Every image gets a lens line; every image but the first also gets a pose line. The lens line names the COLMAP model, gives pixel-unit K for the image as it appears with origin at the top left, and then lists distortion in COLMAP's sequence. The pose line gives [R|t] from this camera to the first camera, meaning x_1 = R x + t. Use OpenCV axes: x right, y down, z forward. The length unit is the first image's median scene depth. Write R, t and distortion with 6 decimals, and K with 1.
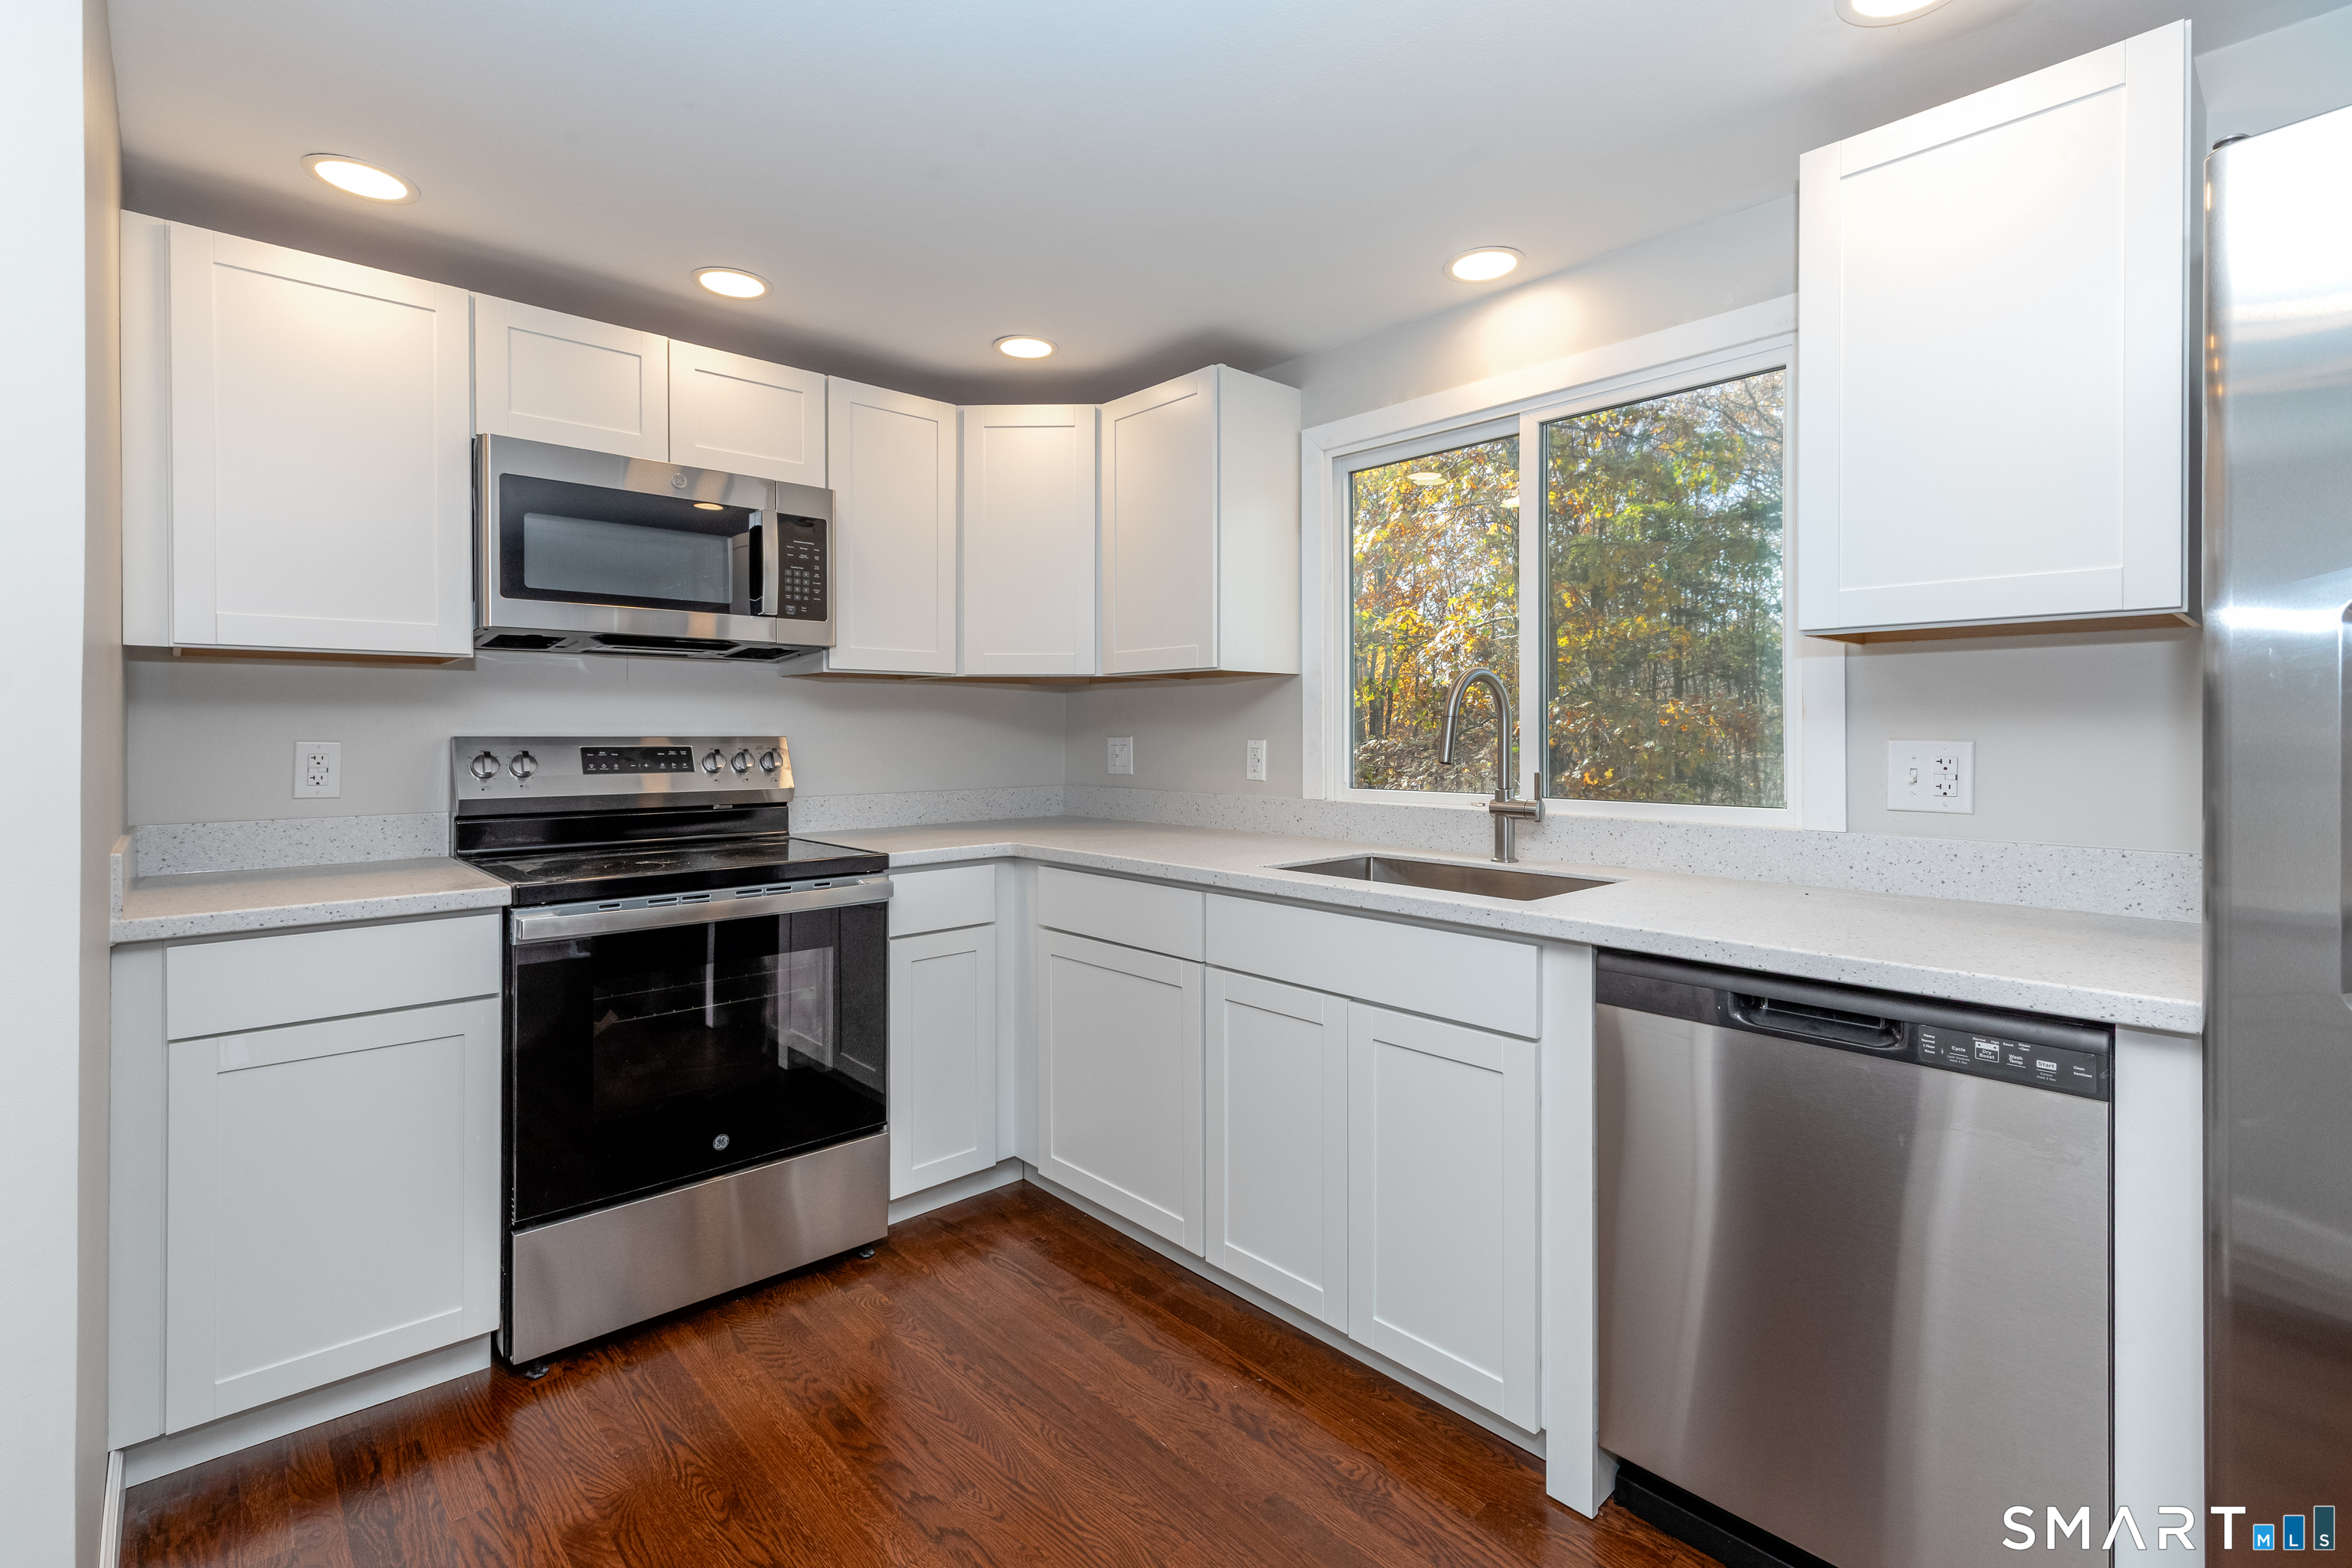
lens RADIAL K [[1070.3, 0, 1178.3], [0, 1070.3, 728.1], [0, 0, 1]] dist [-0.000578, -0.000117]
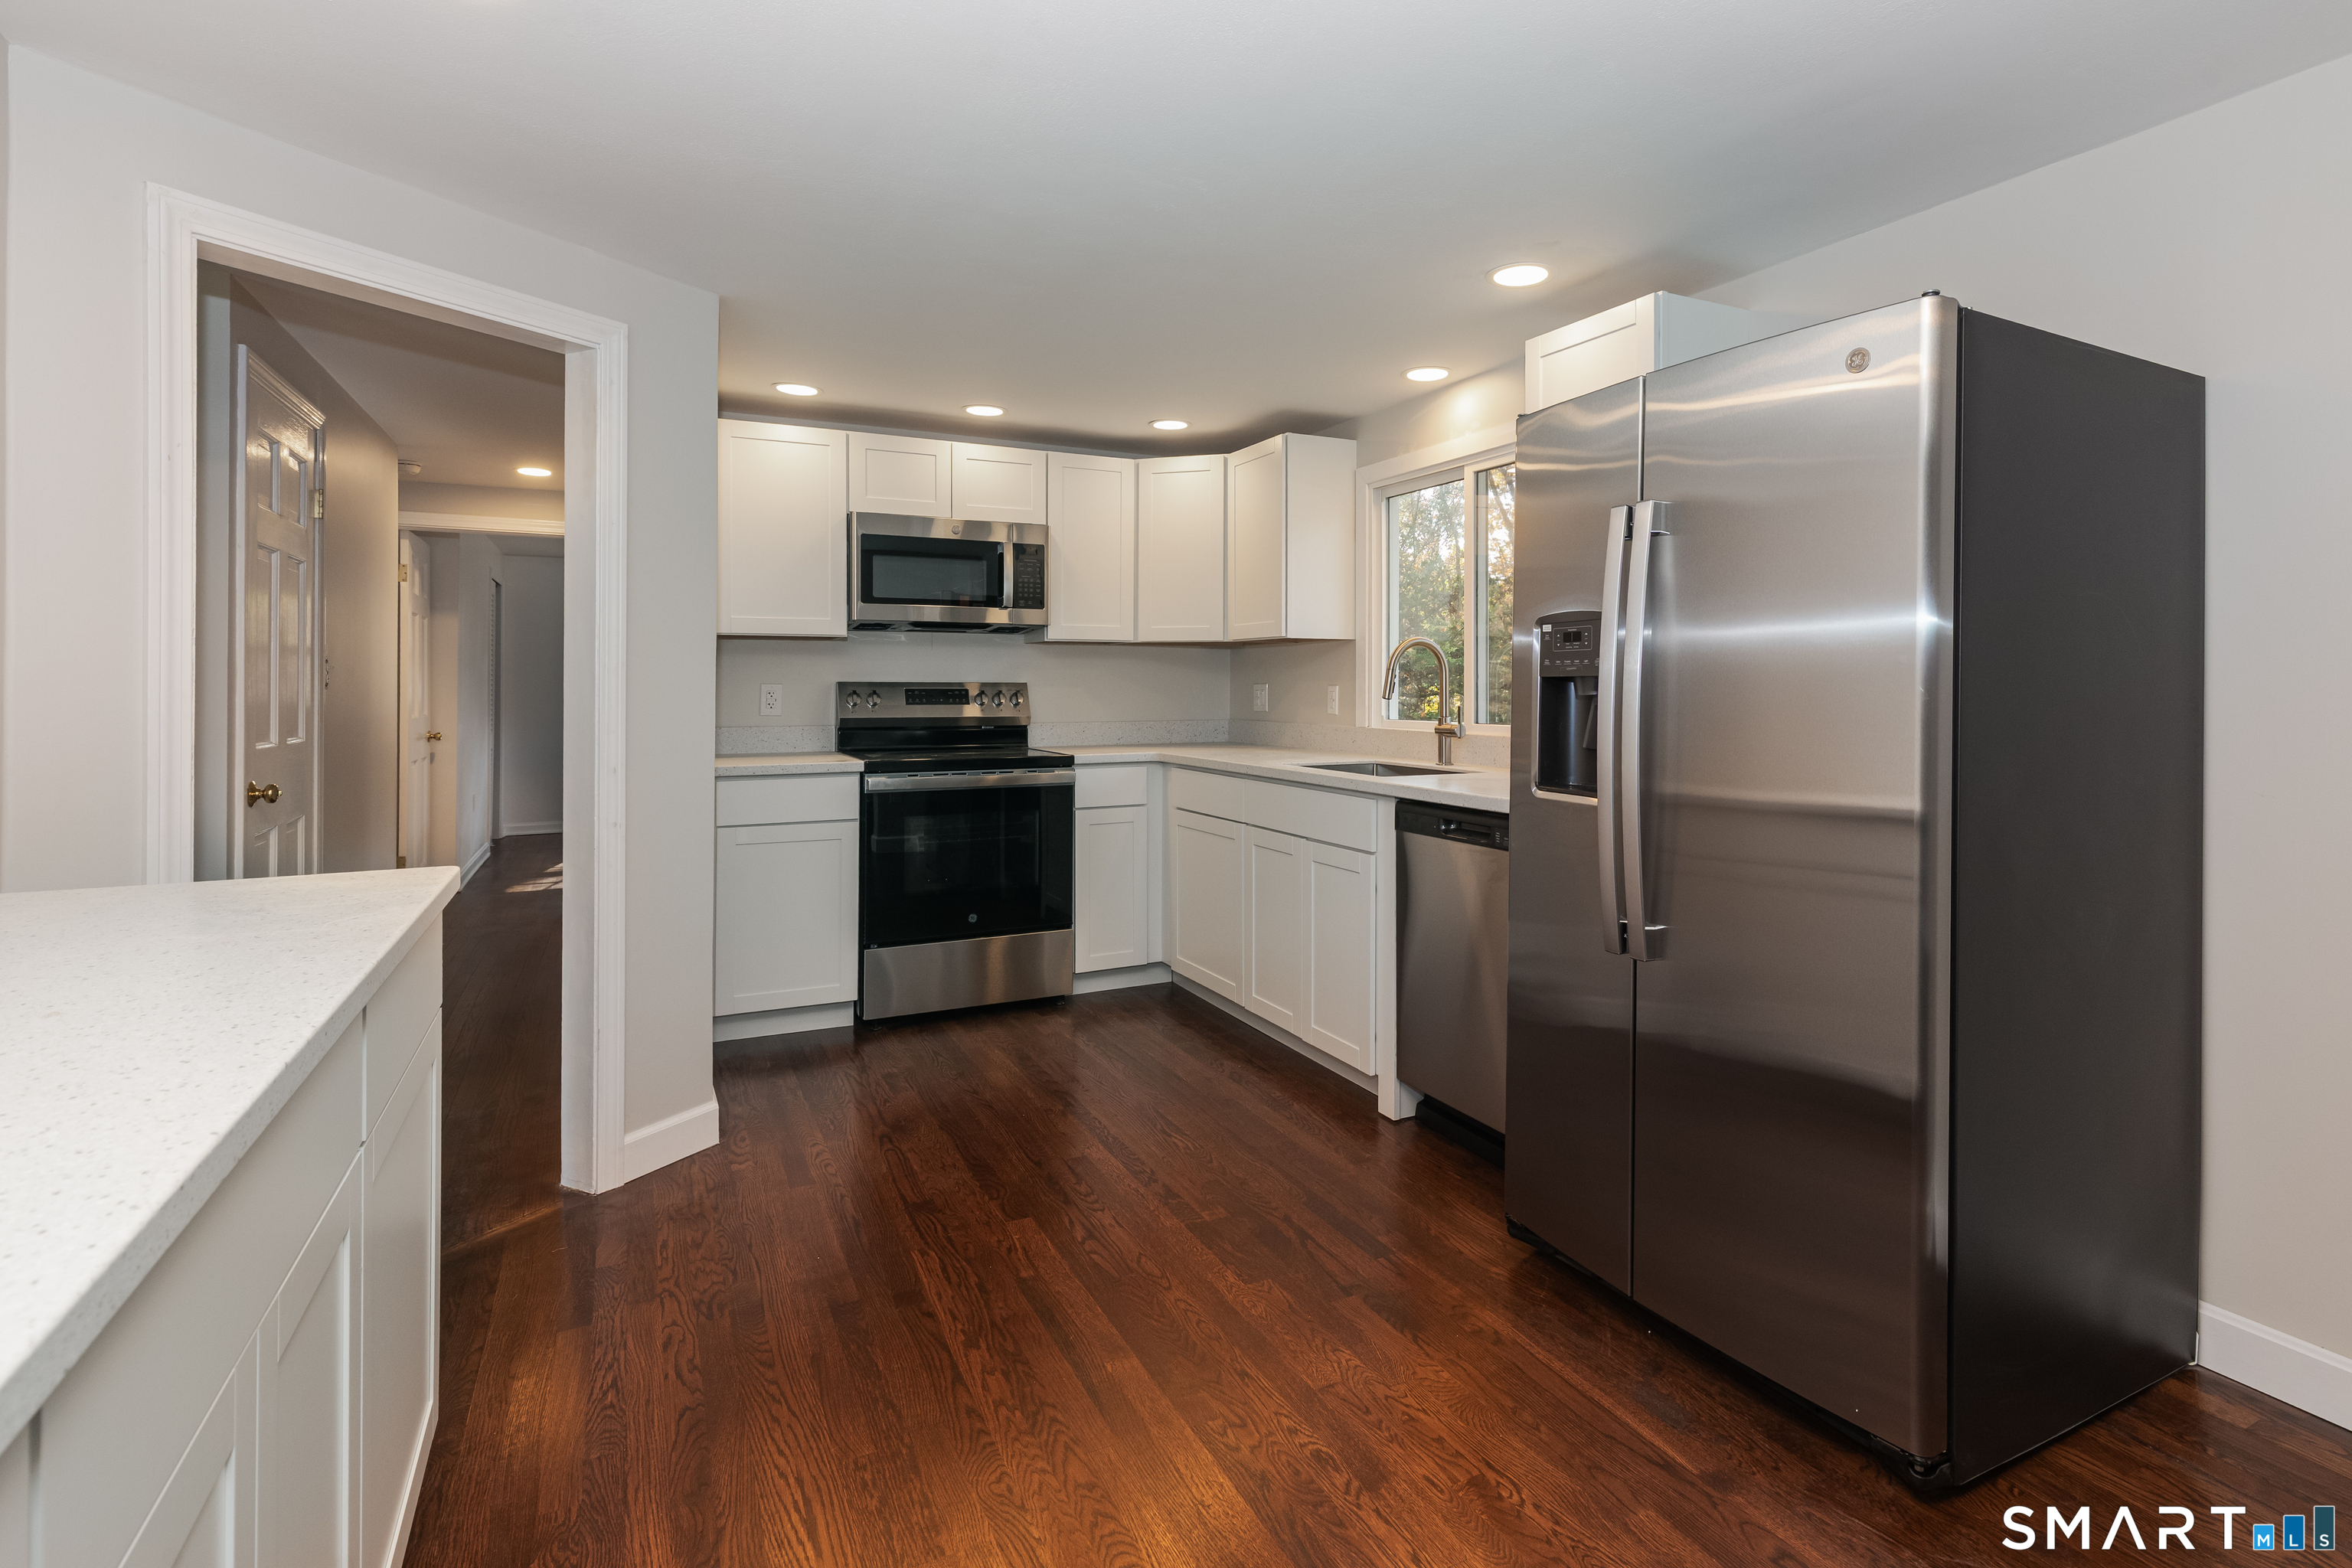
lens RADIAL K [[1170.8, 0, 1236.6], [0, 1170.8, 673.7], [0, 0, 1]] dist [-0.000416, -0.000131]
pose [[0.963884, -0.000904, -0.266319, 0.428183], [-0.000816, 0.999980, -0.006346, 0.005949], [0.266320, 0.006334, 0.963864, -0.622953]]
